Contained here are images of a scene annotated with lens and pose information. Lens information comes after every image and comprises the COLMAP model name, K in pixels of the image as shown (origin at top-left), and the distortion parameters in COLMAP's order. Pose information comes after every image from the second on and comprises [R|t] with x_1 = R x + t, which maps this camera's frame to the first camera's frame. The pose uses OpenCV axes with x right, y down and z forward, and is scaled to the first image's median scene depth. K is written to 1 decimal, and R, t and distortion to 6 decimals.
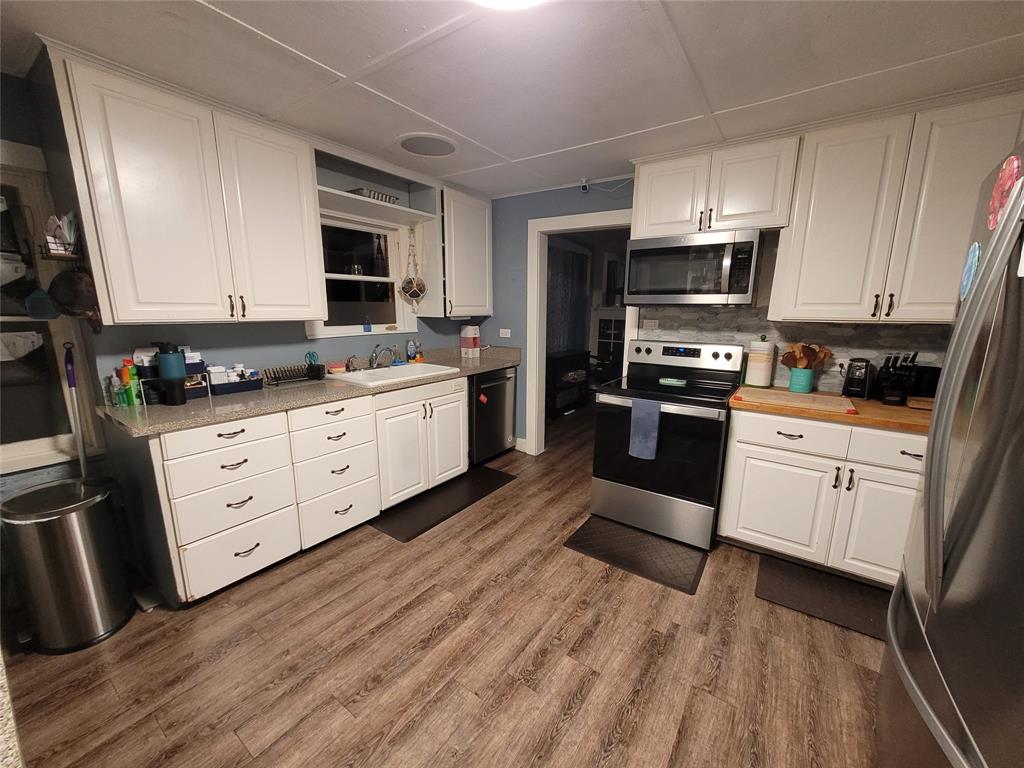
lens RADIAL K [[399.9, 0, 513.5], [0, 399.9, 386.5], [0, 0, 1]] dist [0.000613, -0.000230]
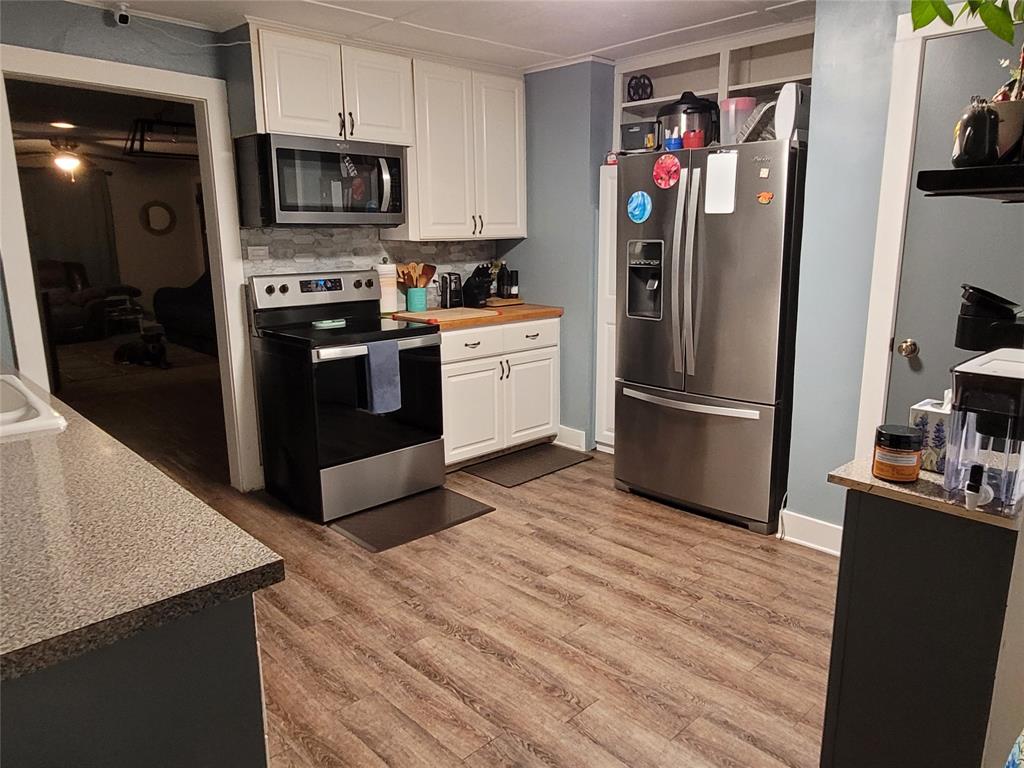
lens RADIAL K [[709.6, 0, 515.4], [0, 709.6, 377.0], [0, 0, 1]] dist [0.003182, -0.001729]
pose [[0.193669, -0.208579, 0.958638, -1.185015], [0.197760, 0.965380, 0.170094, -0.101488], [-0.960928, 0.156638, 0.228213, 0.475167]]
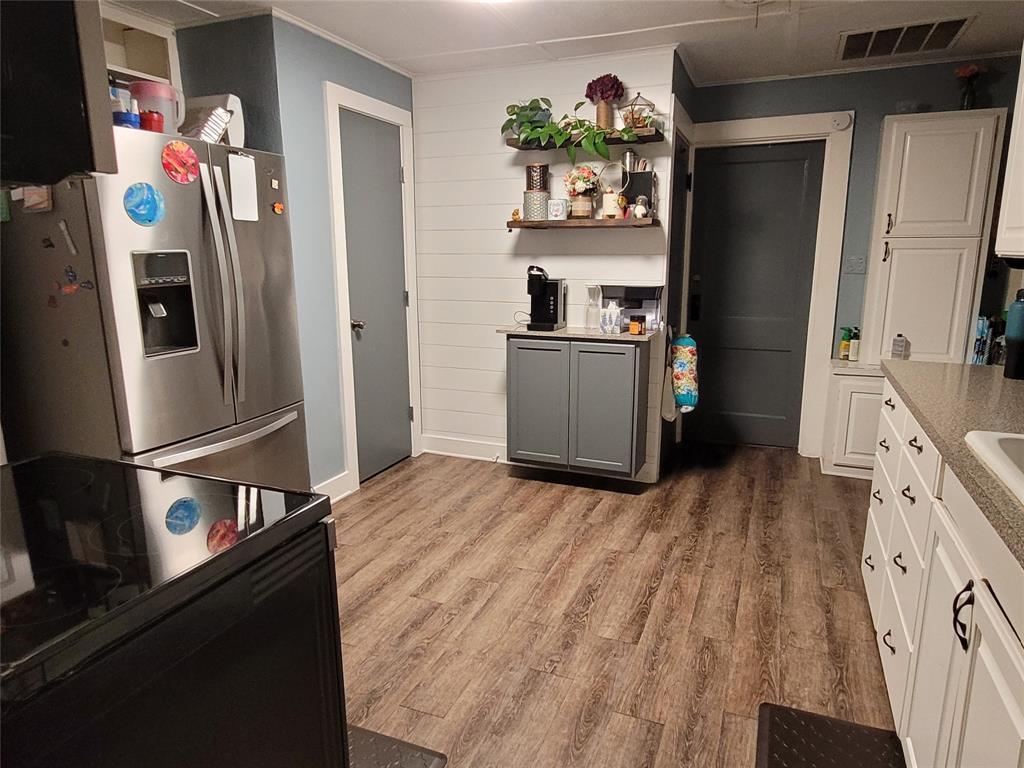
lens RADIAL K [[647.5, 0, 515.4], [0, 647.5, 384.4], [0, 0, 1]] dist [0.007501, -0.003908]
pose [[-0.974057, 0.040267, -0.222692, 0.228881], [-0.049287, 0.922673, 0.382420, -0.318561], [0.220871, 0.383475, -0.896752, 1.774286]]
